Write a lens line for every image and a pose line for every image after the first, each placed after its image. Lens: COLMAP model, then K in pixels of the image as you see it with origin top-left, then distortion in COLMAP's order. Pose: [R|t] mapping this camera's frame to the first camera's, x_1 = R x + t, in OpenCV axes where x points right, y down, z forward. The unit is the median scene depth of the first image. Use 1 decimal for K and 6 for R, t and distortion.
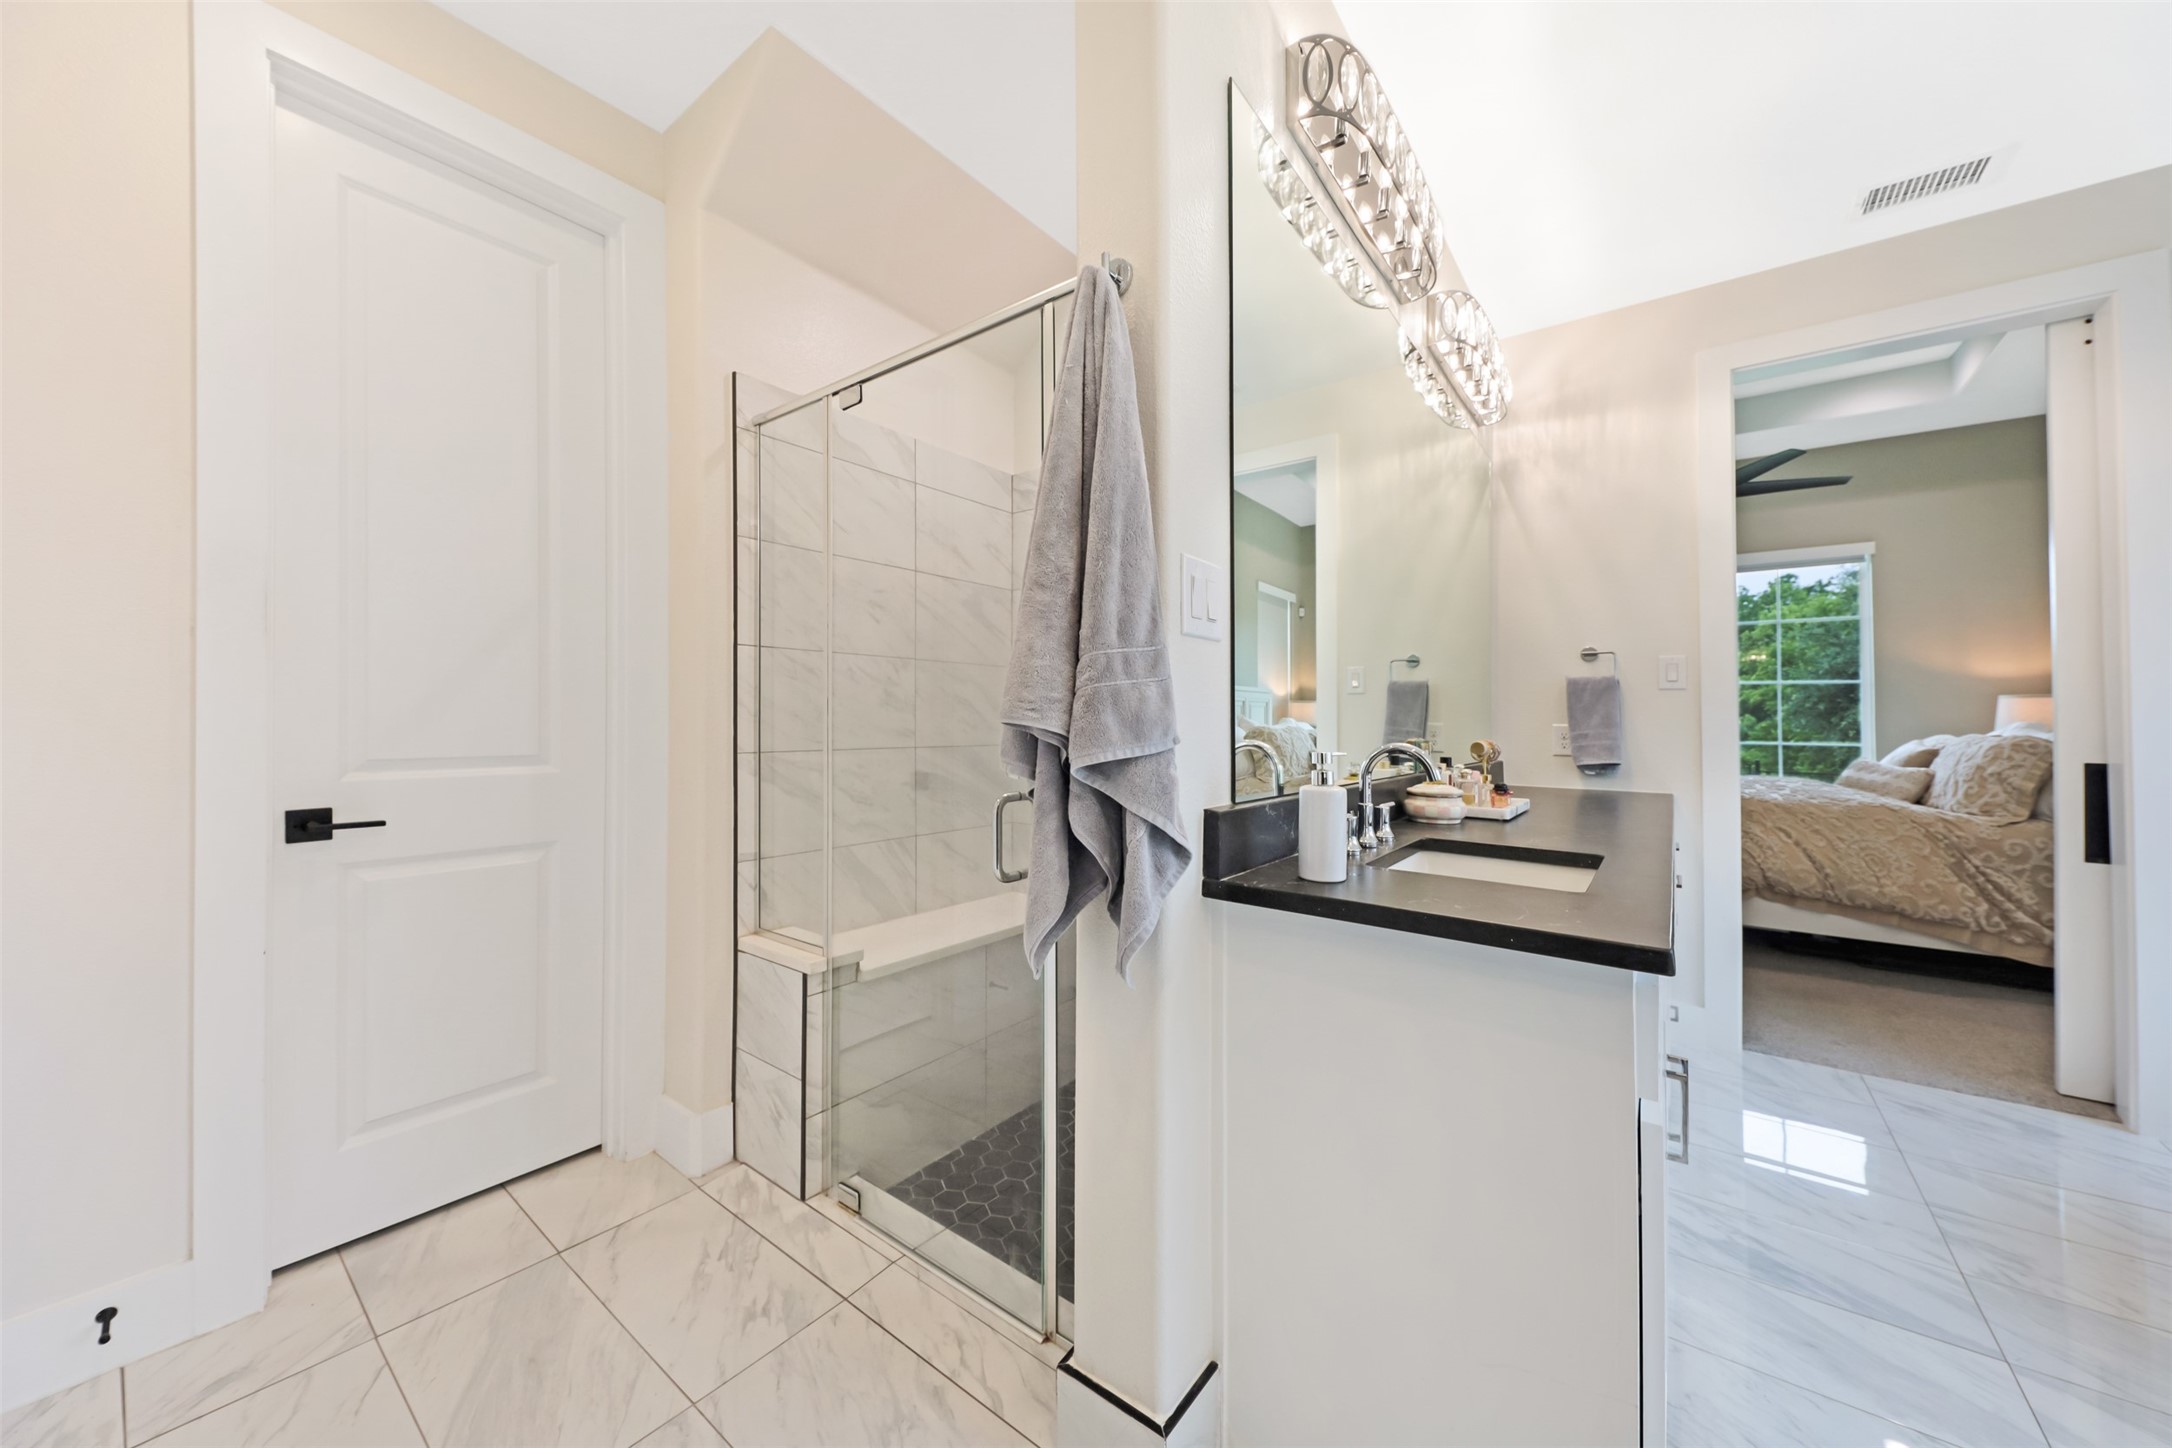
lens RADIAL K [[758.0, 0, 1086.0], [0, 758.0, 724.0], [0, 0, 1]] dist [-0.001687, -0.000188]
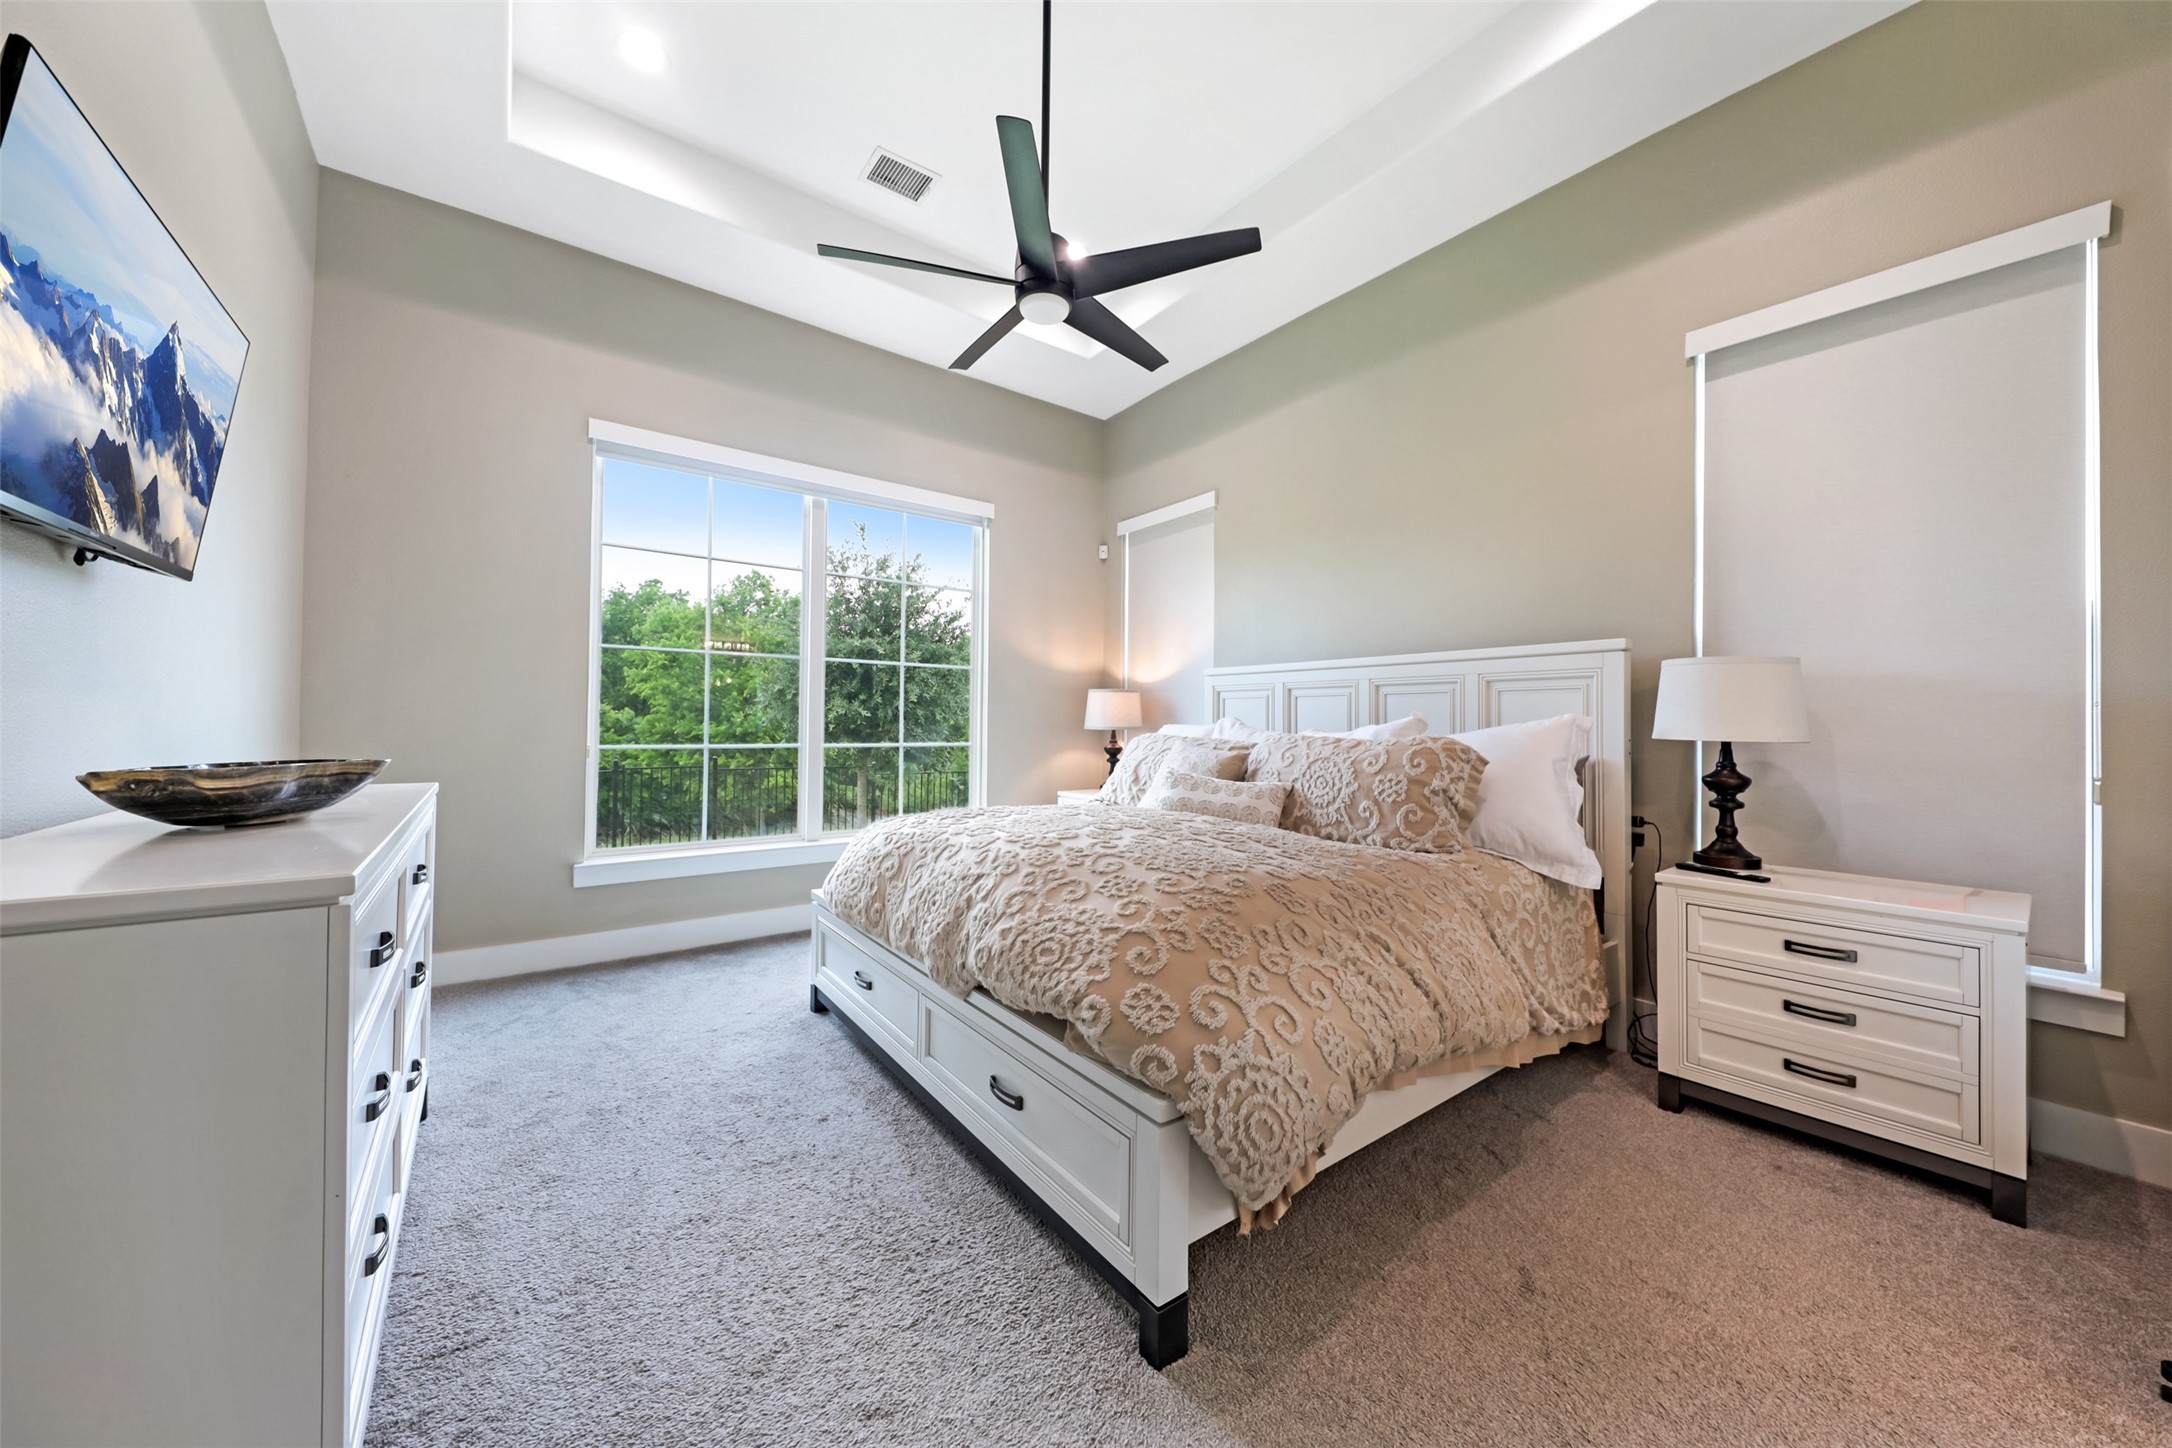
lens RADIAL K [[745.7, 0, 1097.3], [0, 745.7, 713.7], [0, 0, 1]] dist [0.011272, 0.000024]
pose [[0.250610, 0.005825, 0.968071, 0.572702], [-0.002904, 0.999982, -0.005265, -0.003368], [-0.968084, -0.001491, 0.250622, 1.483319]]
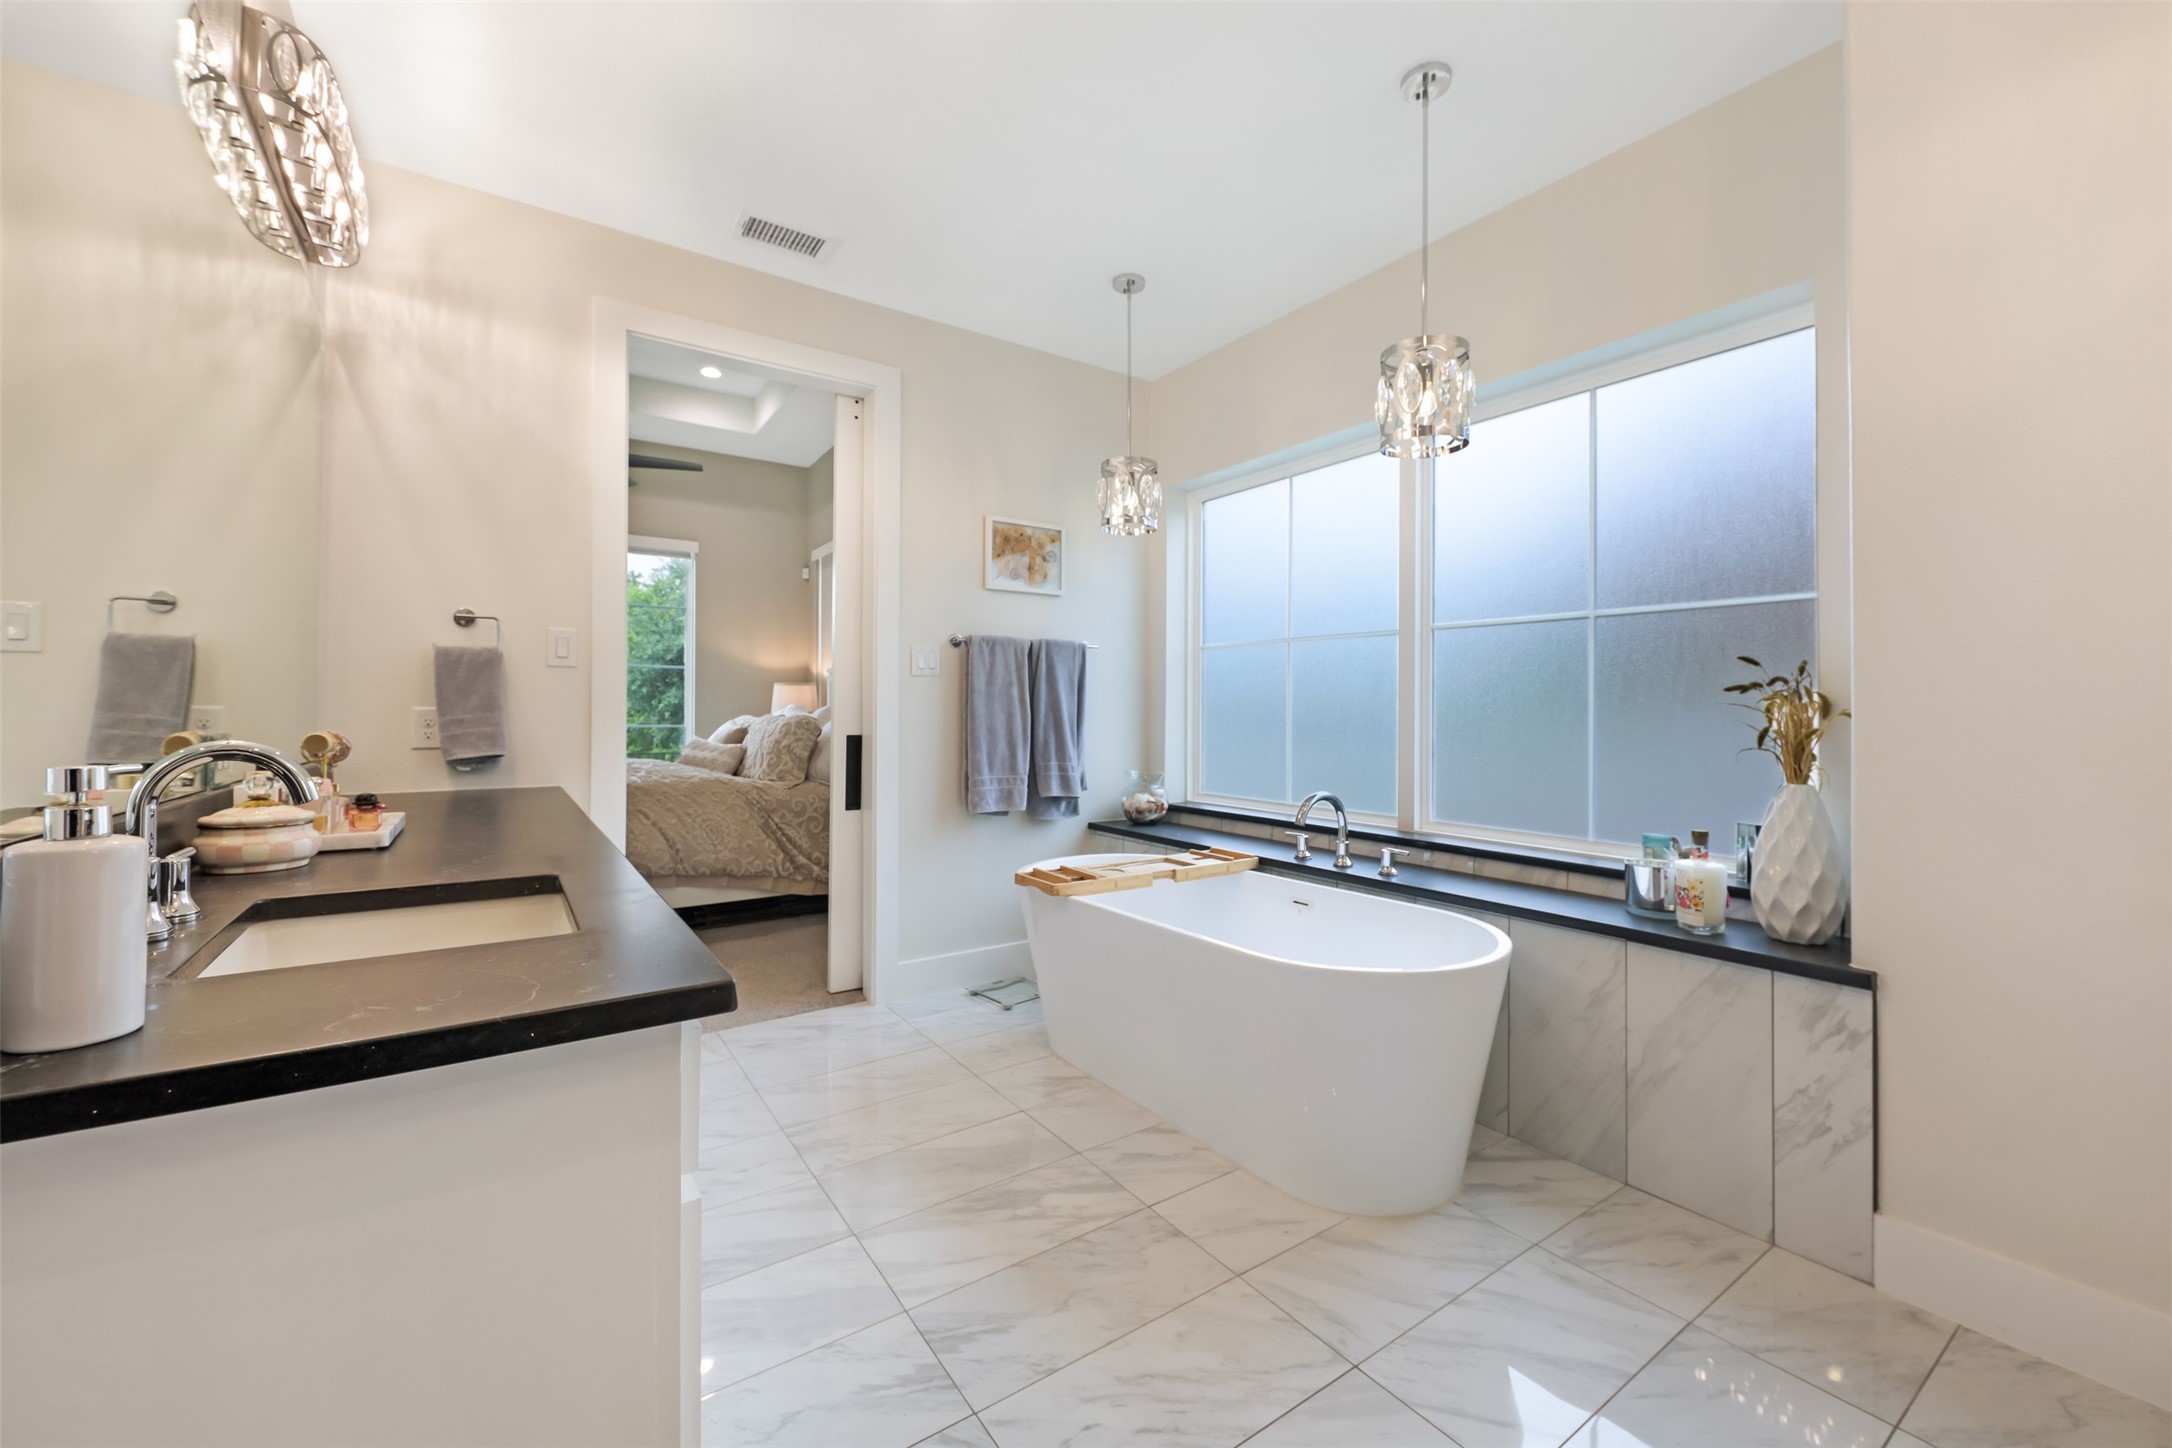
lens RADIAL K [[875.8, 0, 1103.5], [0, 875.8, 693.8], [0, 0, 1]] dist [0.027325, -0.014605]
pose [[0.305975, 0.011458, 0.951971, -0.005906], [0.002981, 0.999911, -0.012993, 0.000526], [-0.952035, 0.006814, 0.305913, 0.087186]]
